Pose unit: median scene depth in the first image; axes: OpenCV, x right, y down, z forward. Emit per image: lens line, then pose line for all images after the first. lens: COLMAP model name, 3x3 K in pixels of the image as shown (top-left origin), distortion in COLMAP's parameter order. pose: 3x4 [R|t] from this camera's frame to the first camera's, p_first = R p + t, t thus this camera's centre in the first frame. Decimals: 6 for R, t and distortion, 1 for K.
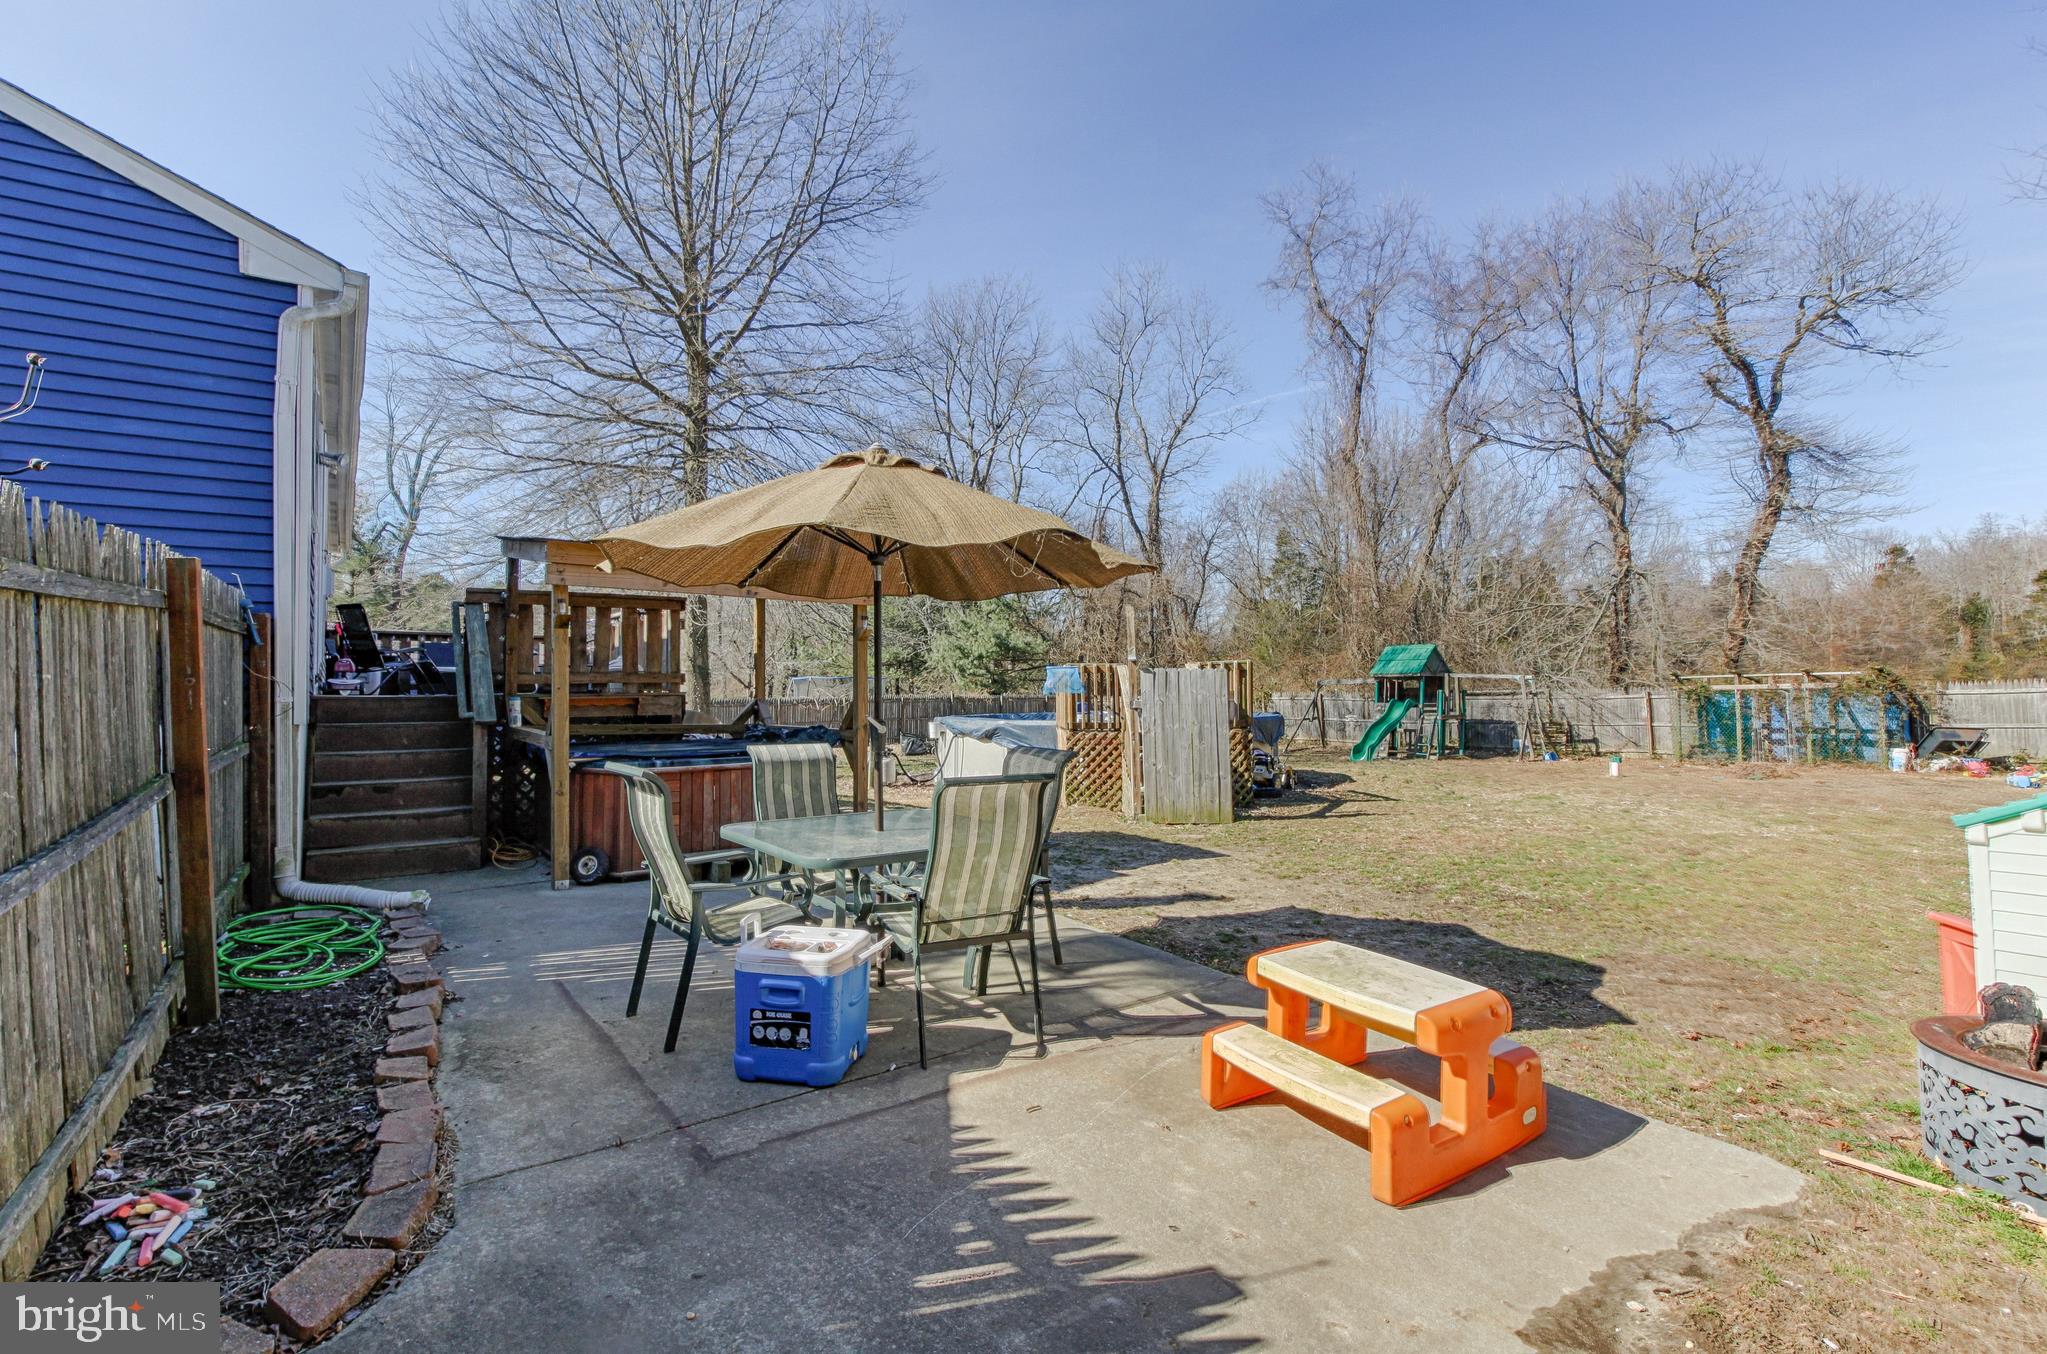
lens RADIAL K [[941.1, 0, 1022.5], [0, 941.1, 676.9], [0, 0, 1]] dist [0.004830, -0.006031]
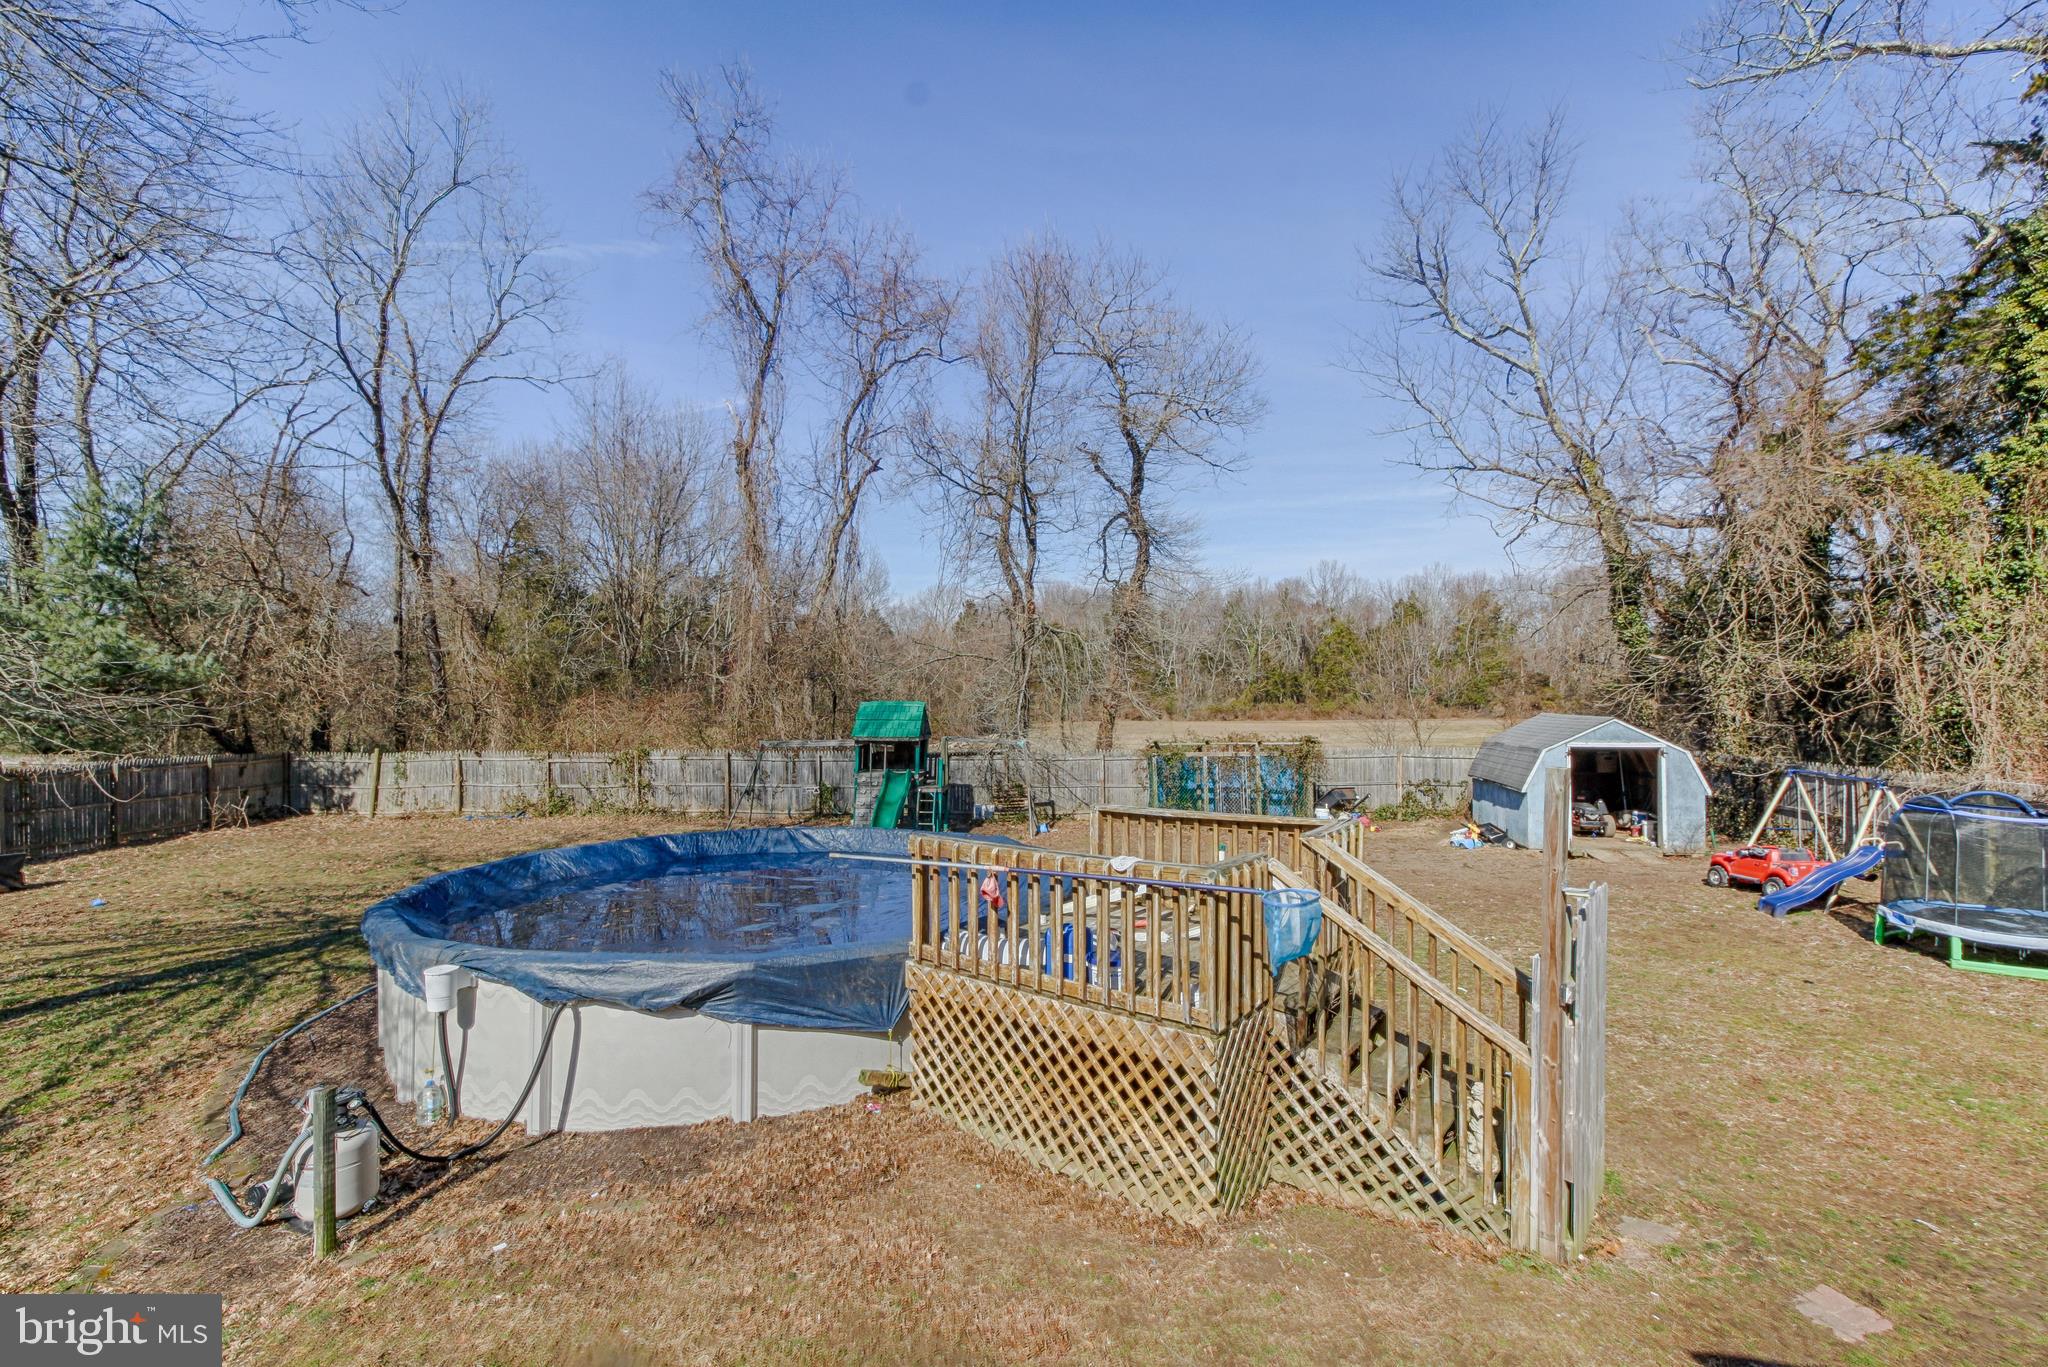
lens RADIAL K [[941.5, 0, 1022.4], [0, 941.5, 680.7], [0, 0, 1]] dist [0.004830, -0.006031]
pose [[0.636956, 0.023351, 0.770546, -0.122783], [-0.019402, 0.999710, -0.014257, -0.033538], [-0.770656, -0.005869, 0.637225, 0.311182]]
